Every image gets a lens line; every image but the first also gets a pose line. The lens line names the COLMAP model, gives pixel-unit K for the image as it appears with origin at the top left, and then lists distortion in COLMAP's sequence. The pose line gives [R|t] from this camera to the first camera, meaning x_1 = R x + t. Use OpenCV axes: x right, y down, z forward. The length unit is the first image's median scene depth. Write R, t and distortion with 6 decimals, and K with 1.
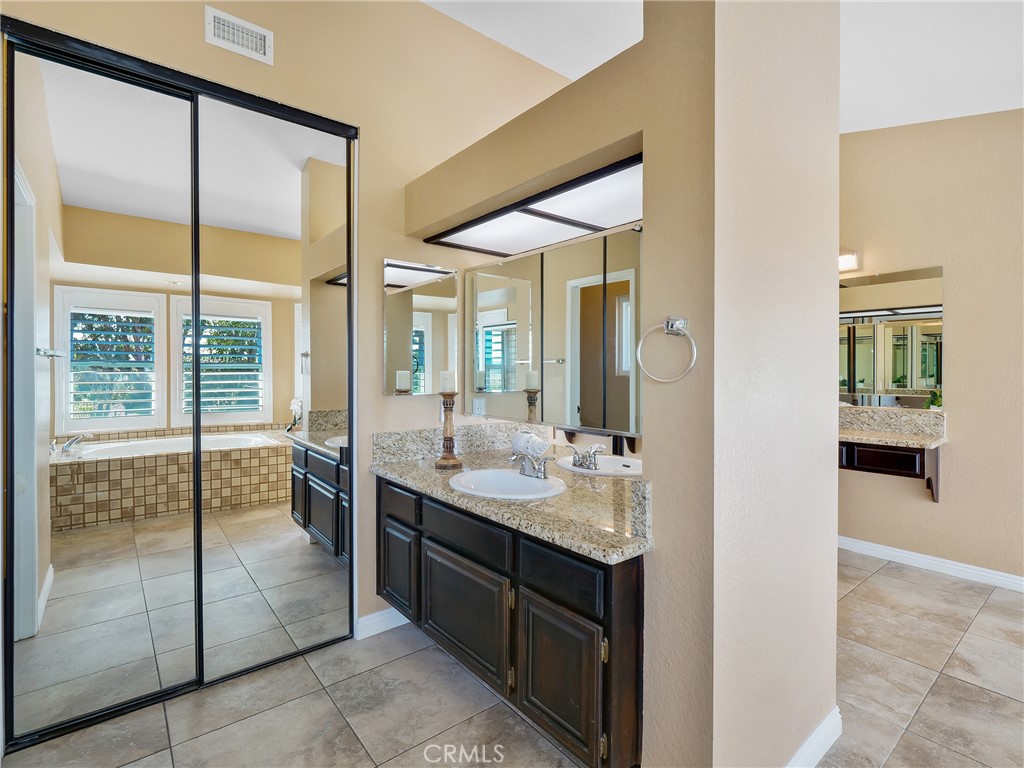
lens RADIAL K [[498.8, 0, 511.8], [0, 498.8, 377.4], [0, 0, 1]] dist [-0.002851, 0.001670]
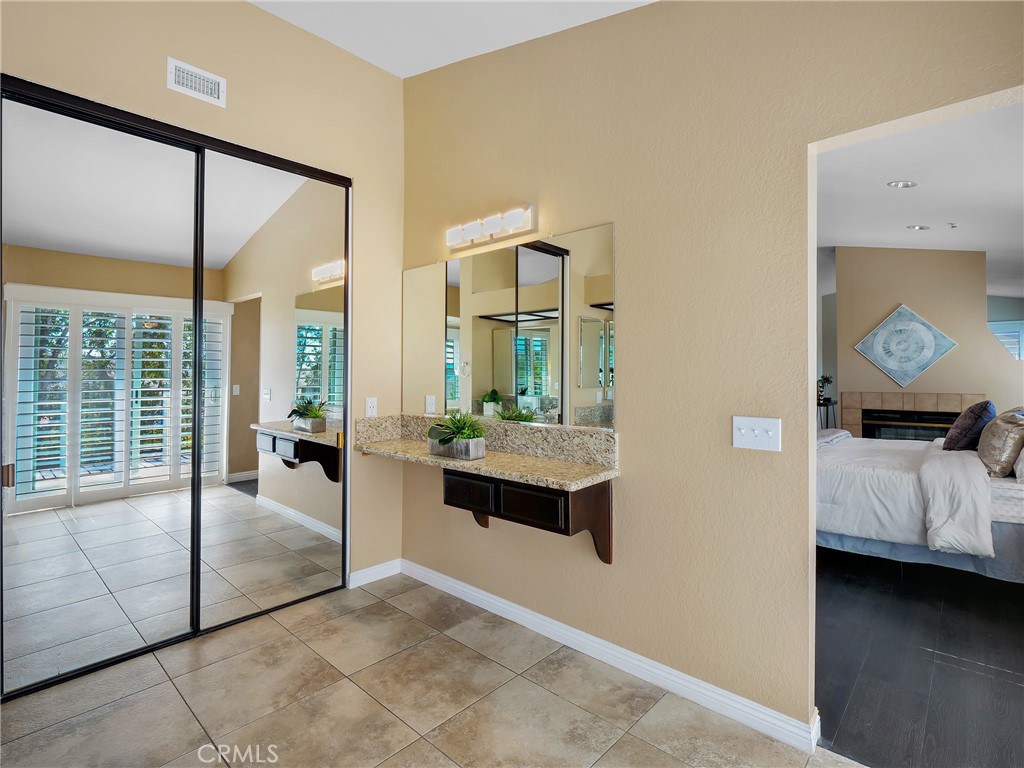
lens RADIAL K [[505.4, 0, 509.9], [0, 505.4, 371.9], [0, 0, 1]] dist [-0.012181, -0.000137]
pose [[0.989812, -0.001563, 0.142369, 0.623972], [0.004069, 0.999842, -0.017317, -0.002099], [-0.142319, 0.017720, 0.989662, 0.327962]]
